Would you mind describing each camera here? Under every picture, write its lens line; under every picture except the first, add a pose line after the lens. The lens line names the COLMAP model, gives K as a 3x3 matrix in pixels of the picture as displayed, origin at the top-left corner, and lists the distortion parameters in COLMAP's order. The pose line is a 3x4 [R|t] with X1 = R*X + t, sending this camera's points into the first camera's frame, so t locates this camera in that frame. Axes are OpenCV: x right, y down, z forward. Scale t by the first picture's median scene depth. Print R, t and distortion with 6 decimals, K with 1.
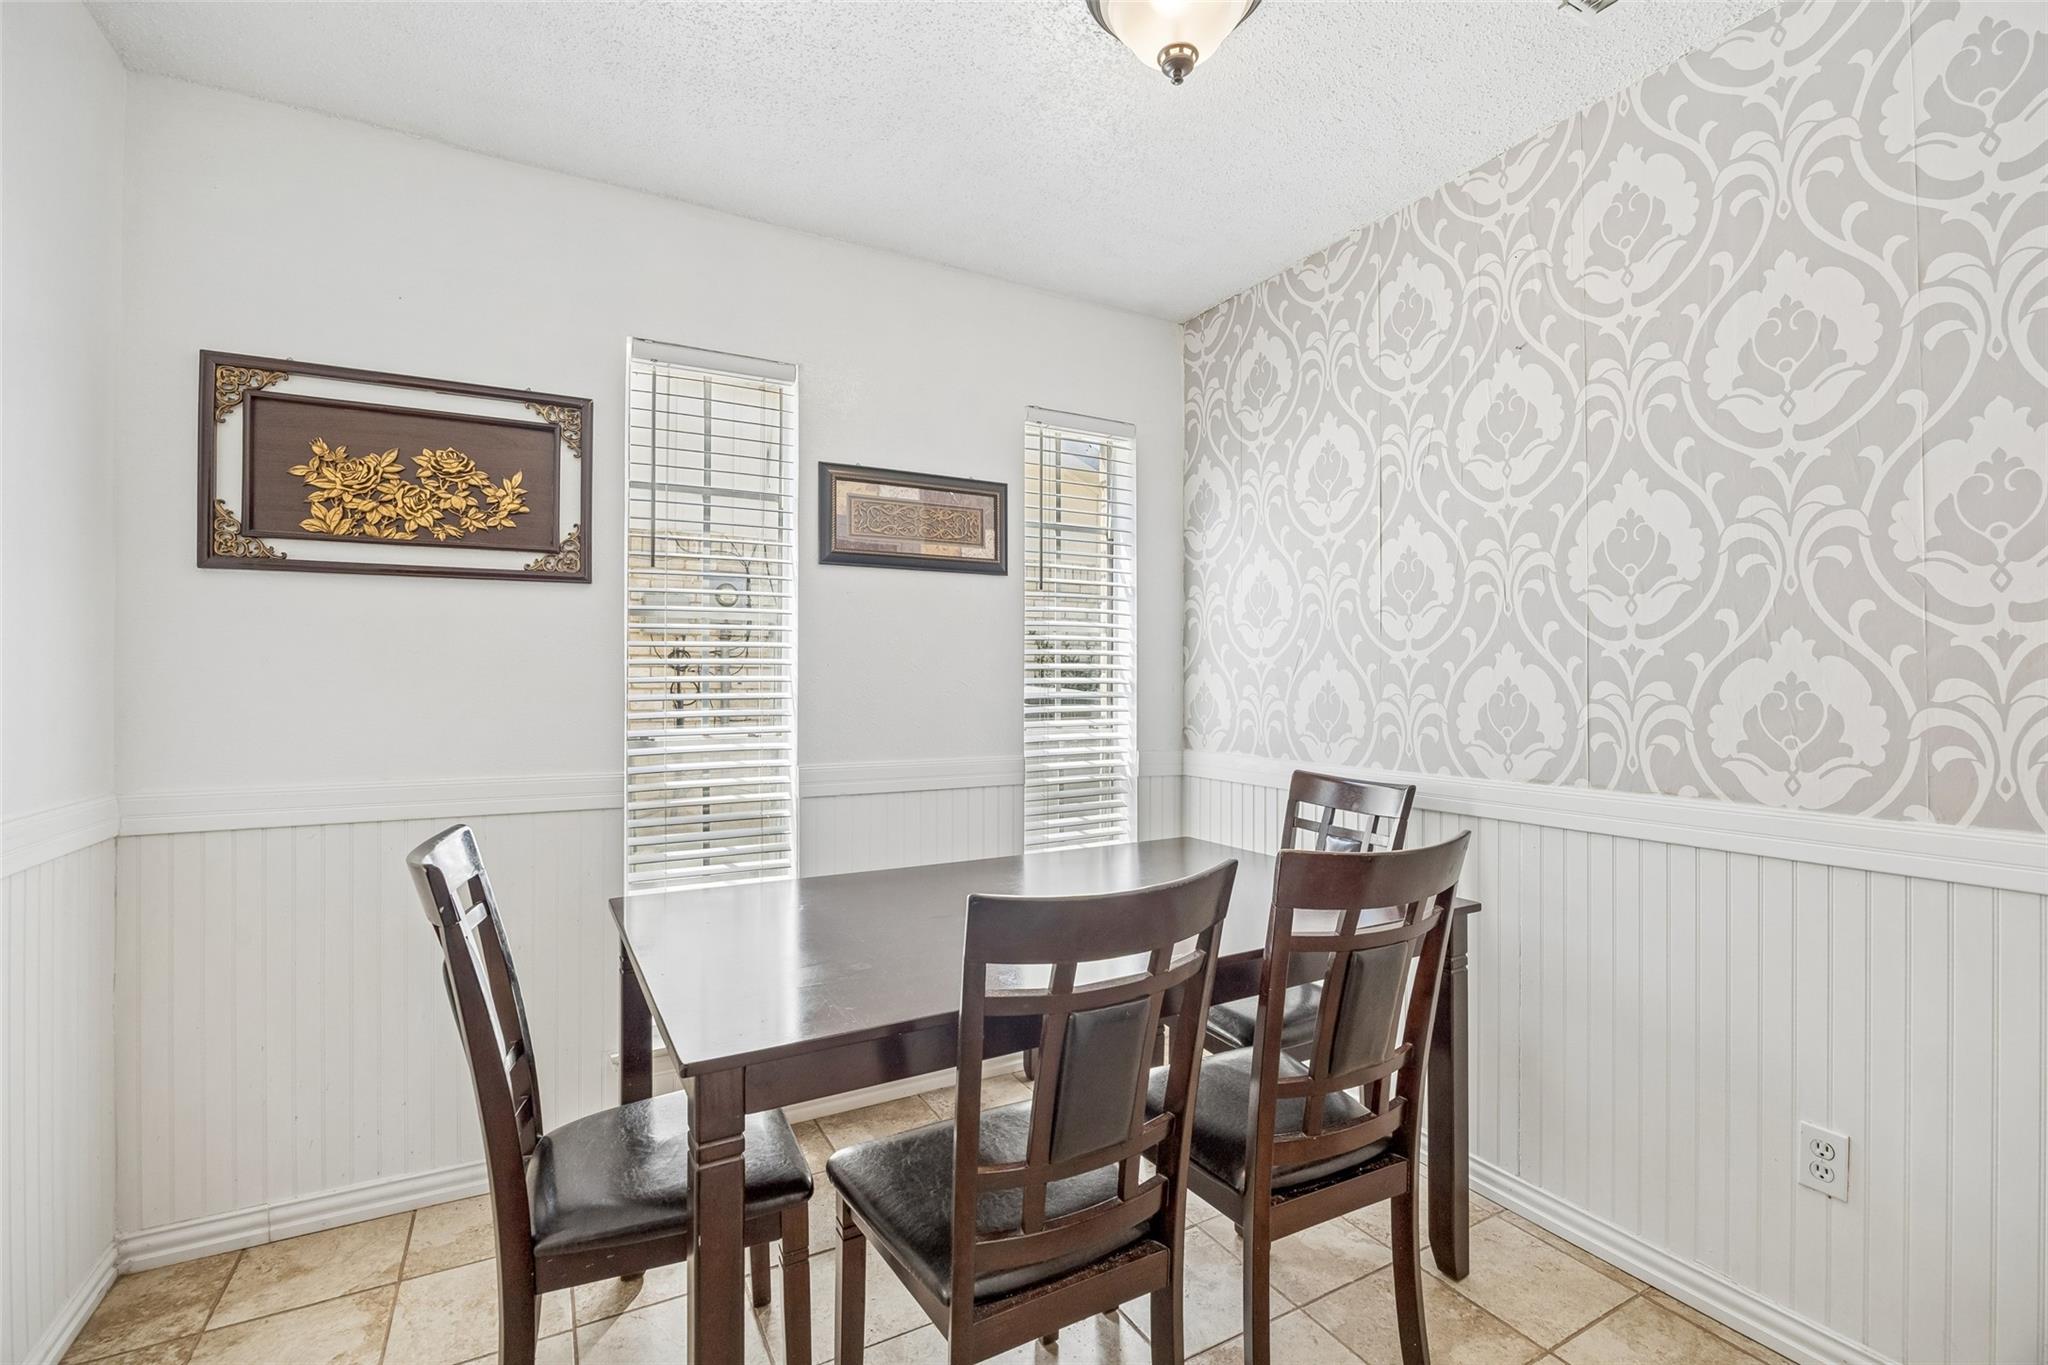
lens RADIAL K [[903.6, 0, 1018.1], [0, 903.6, 673.5], [0, 0, 1]] dist [-0.014243, 0.000094]
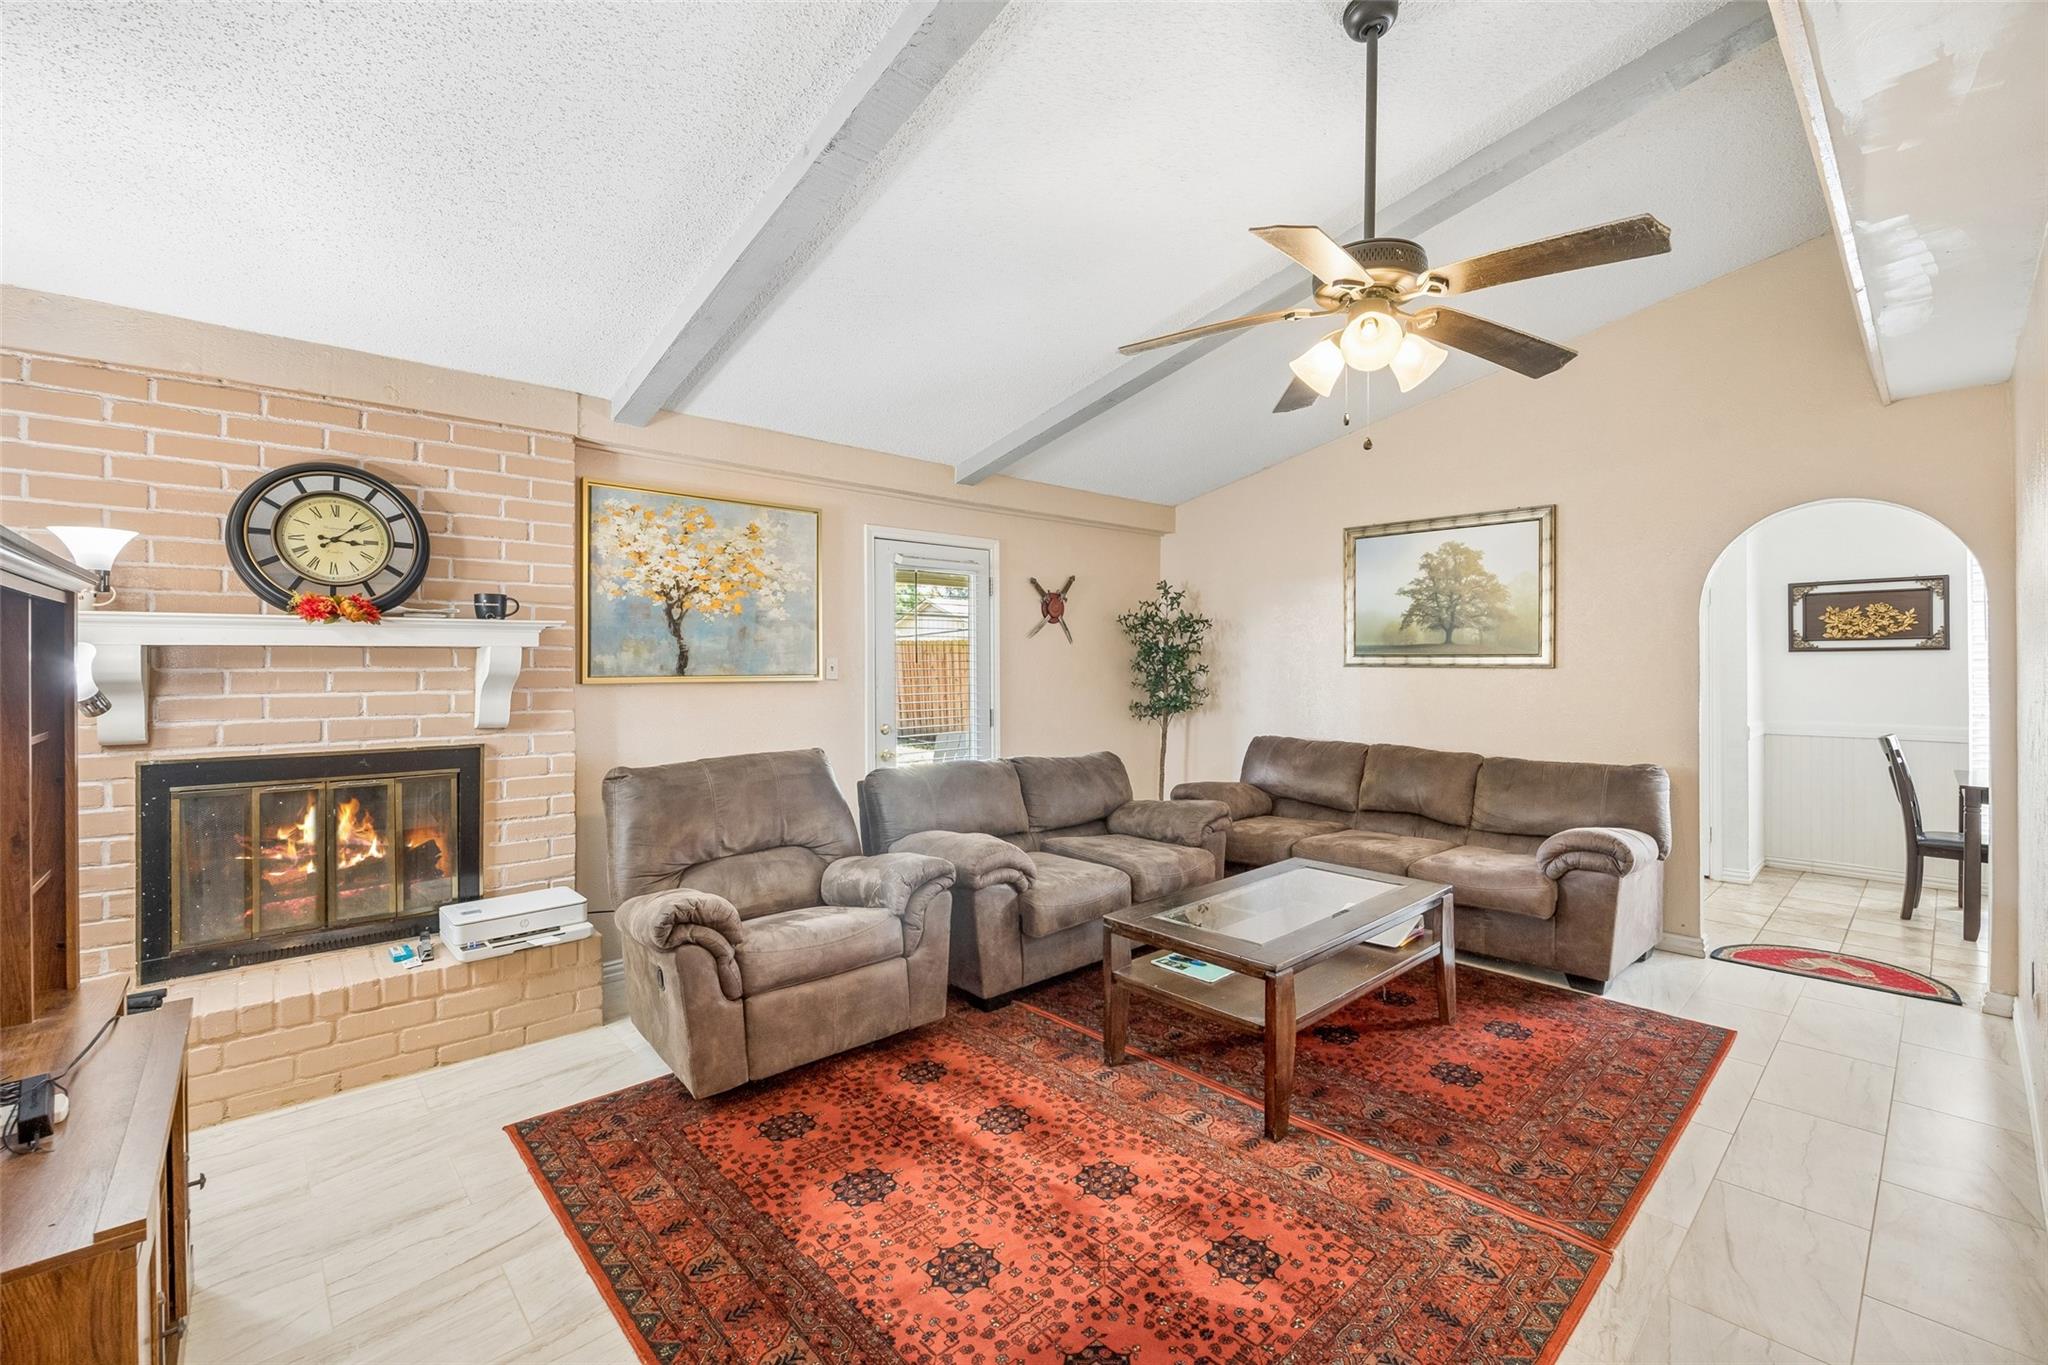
lens RADIAL K [[872.6, 0, 1027.9], [0, 872.6, 658.9], [0, 0, 1]] dist [-0.010240, 0.000669]
pose [[0.262030, -0.004699, -0.965048, 1.187038], [0.013704, 0.999905, -0.001148, -0.111008], [0.964962, -0.012924, 0.262070, -2.131924]]
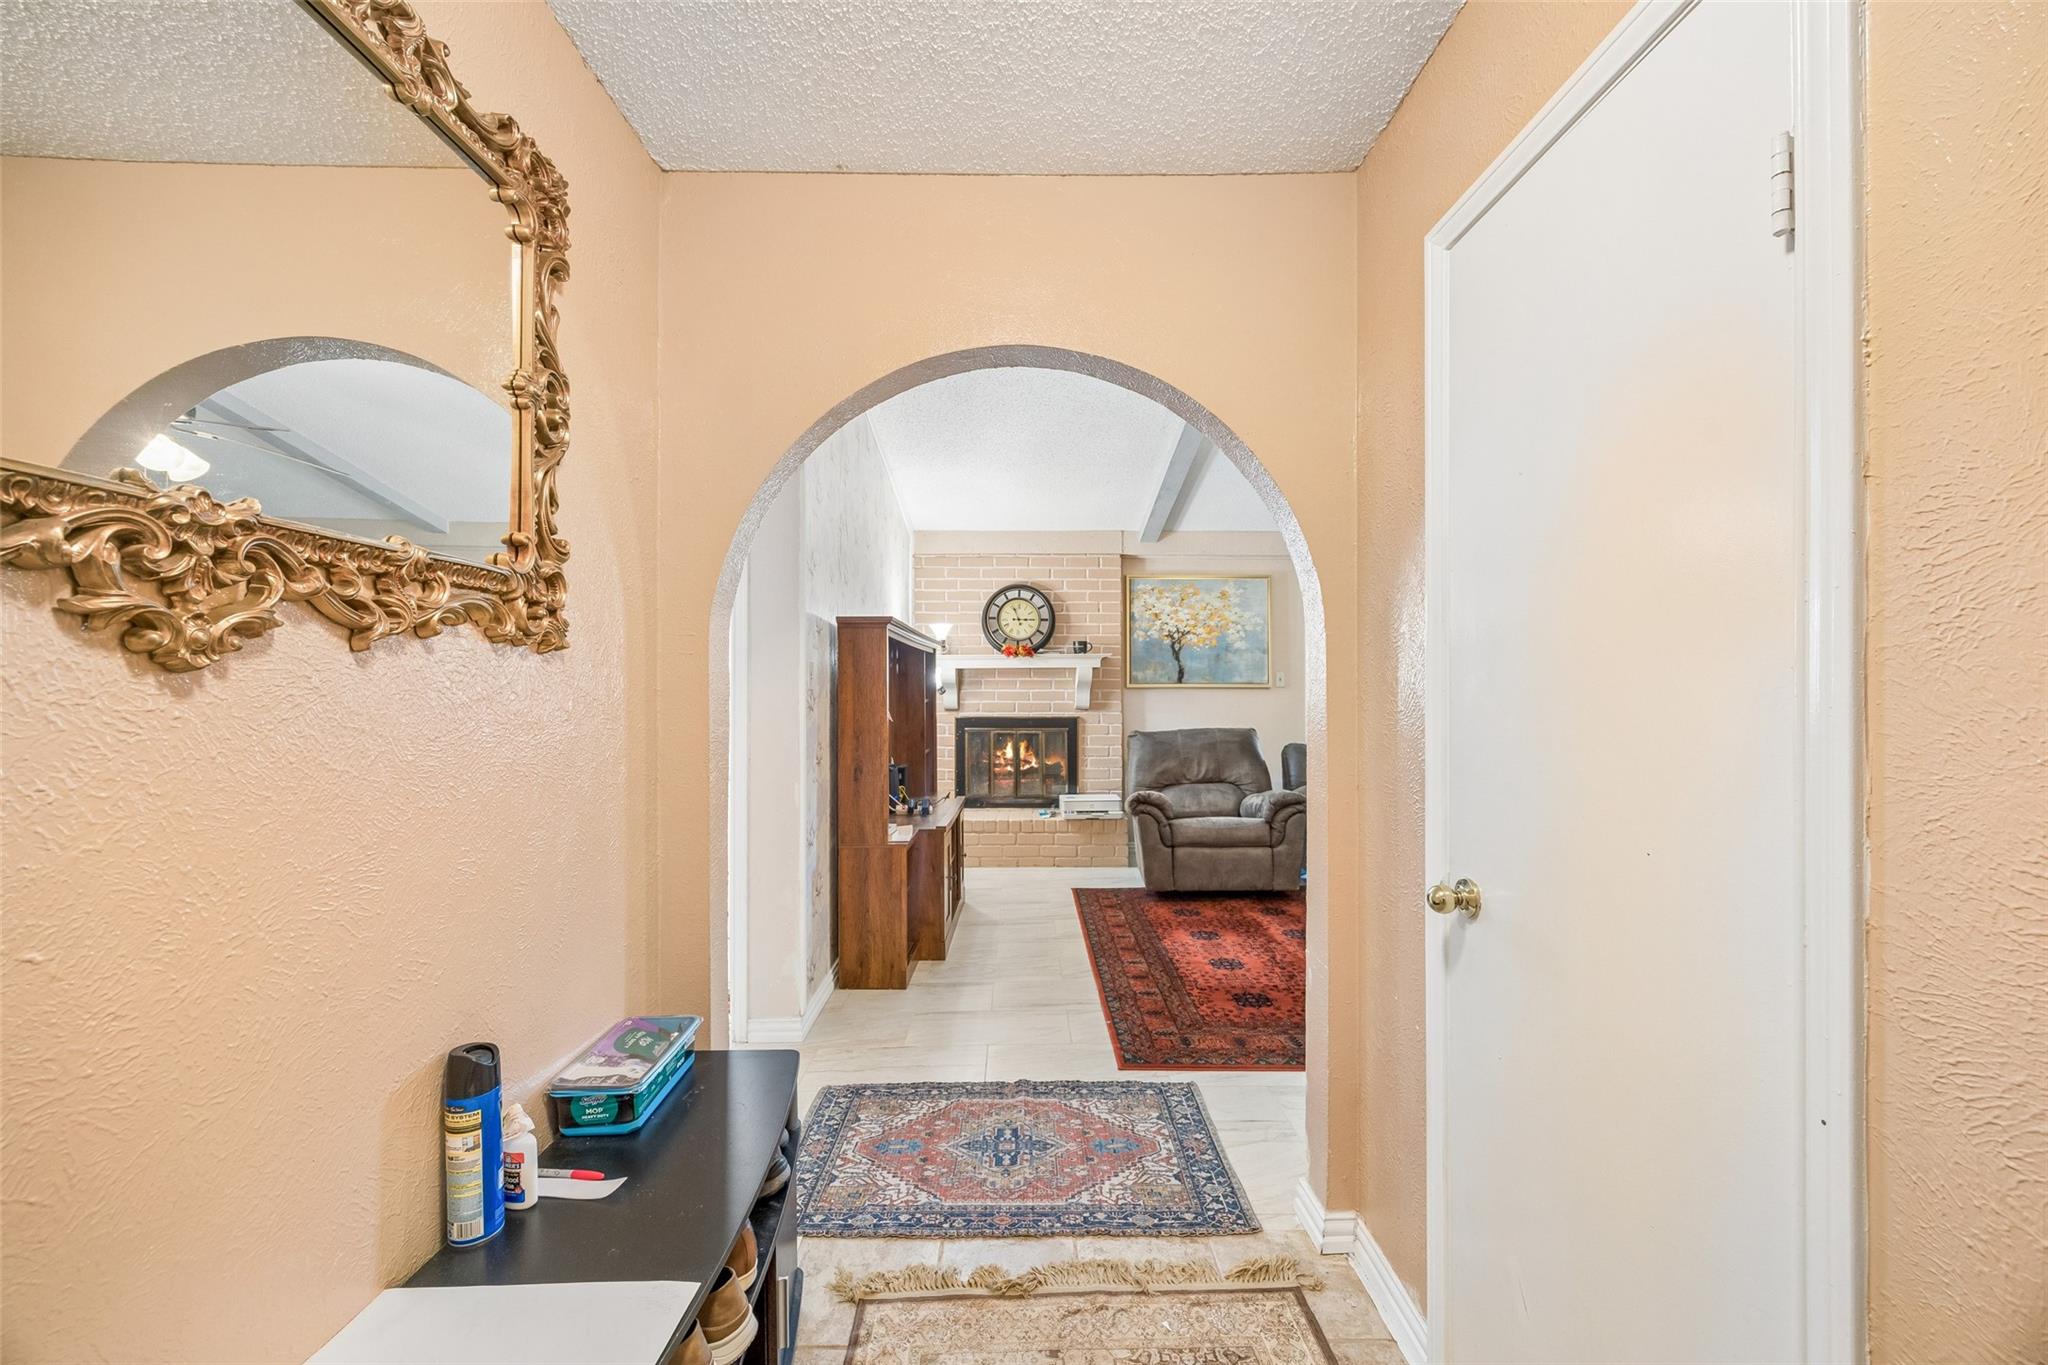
lens RADIAL K [[788.1, 0, 1021.6], [0, 788.1, 681.3], [0, 0, 1]] dist [0.000116, -0.000364]
pose [[-0.455380, -0.003081, -0.890292, 2.022534], [0.013139, 0.999862, -0.010181, -0.073189], [0.890200, -0.016333, -0.455276, -1.564980]]
